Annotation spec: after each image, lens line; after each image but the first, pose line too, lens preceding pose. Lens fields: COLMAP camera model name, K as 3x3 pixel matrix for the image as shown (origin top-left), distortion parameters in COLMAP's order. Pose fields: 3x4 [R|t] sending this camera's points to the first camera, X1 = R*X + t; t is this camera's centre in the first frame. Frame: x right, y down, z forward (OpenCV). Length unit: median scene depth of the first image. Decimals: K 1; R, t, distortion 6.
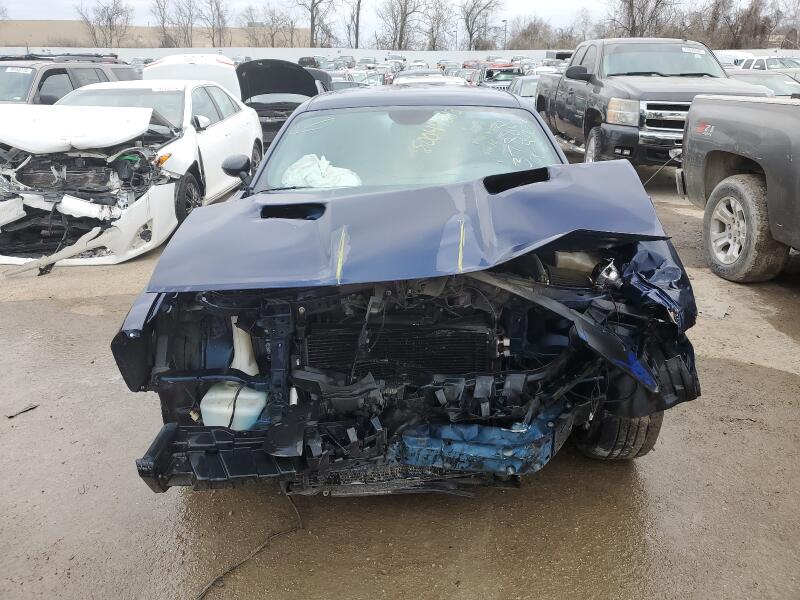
lens RADIAL K [[598.5, 0, 401.8], [0, 598.5, 287.5], [0, 0, 1]] dist [0.096375, -0.110253]
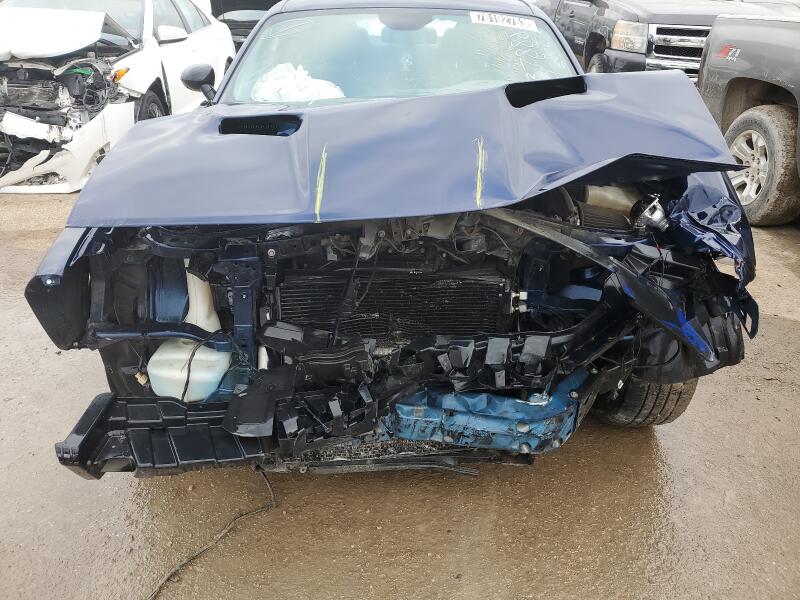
lens RADIAL K [[598.5, 0, 401.8], [0, 598.5, 287.5], [0, 0, 1]] dist [0.096375, -0.110253]
pose [[0.999384, 0.013806, 0.032277, -0.019225], [-0.017057, 0.994564, 0.102722, -0.001323], [-0.030683, -0.103209, 0.994186, 0.188884]]
